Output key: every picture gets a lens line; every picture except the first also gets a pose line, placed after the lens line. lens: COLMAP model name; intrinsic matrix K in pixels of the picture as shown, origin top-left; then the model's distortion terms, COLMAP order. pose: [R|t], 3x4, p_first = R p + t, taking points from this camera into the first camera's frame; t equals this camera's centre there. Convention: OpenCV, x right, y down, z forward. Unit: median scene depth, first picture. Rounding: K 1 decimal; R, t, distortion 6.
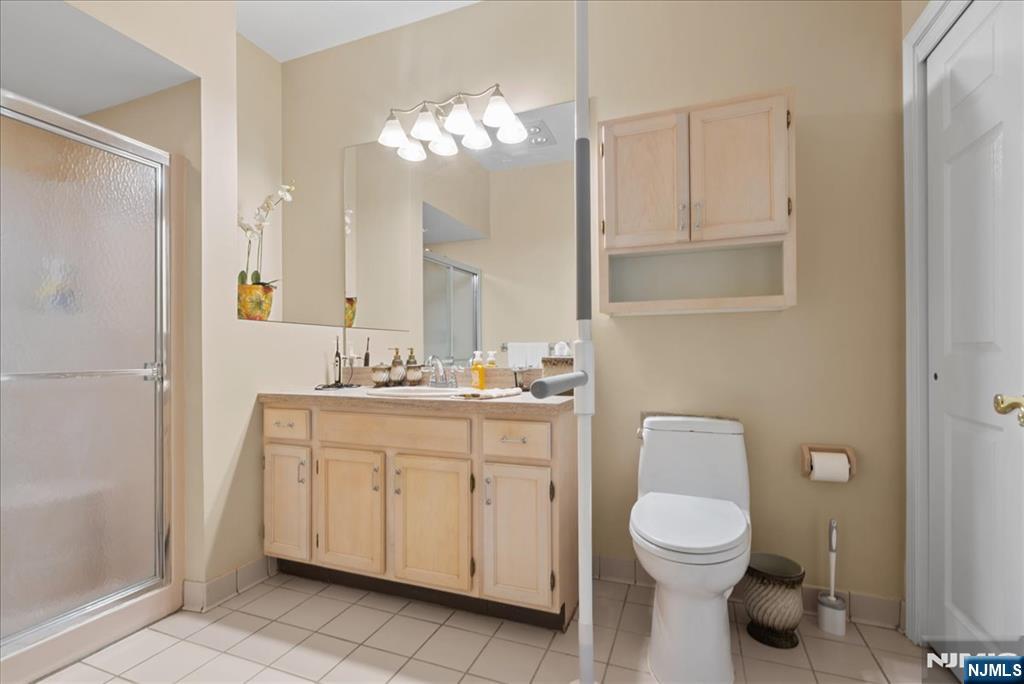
lens RADIAL K [[472.6, 0, 515.0], [0, 472.6, 345.8], [0, 0, 1]] dist [-0.006955, 0.003150]
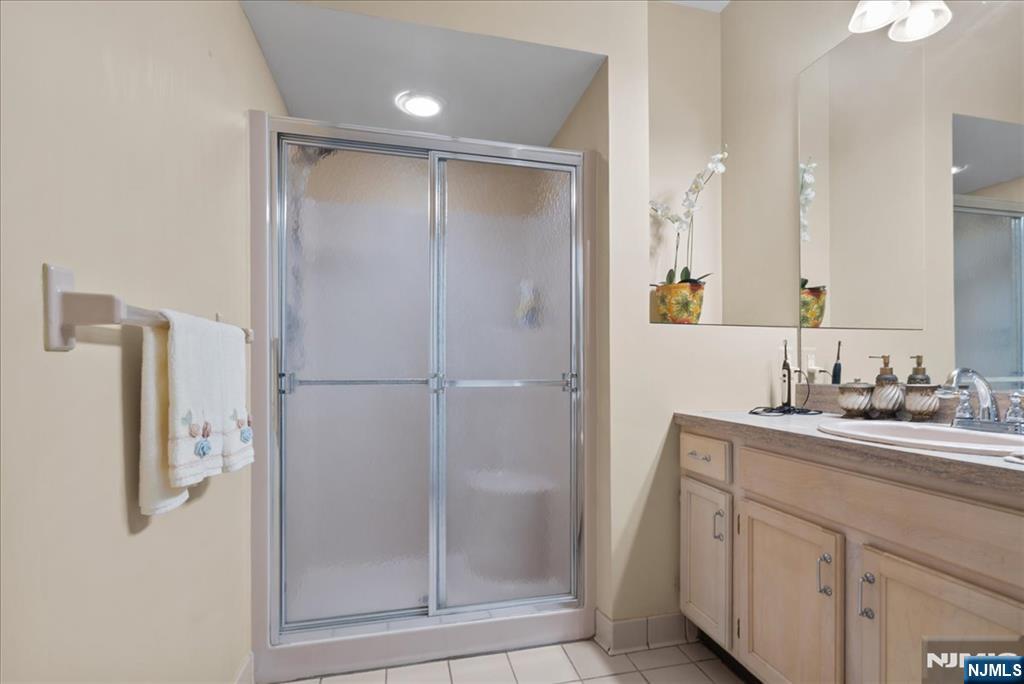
lens RADIAL K [[472.6, 0, 516.4], [0, 472.6, 363.0], [0, 0, 1]] dist [-0.006955, 0.003150]
pose [[0.569185, 0.000680, -0.822209, -0.026168], [0.008004, 0.999948, 0.006367, 0.007484], [0.822171, -0.010205, 0.569150, 0.308649]]
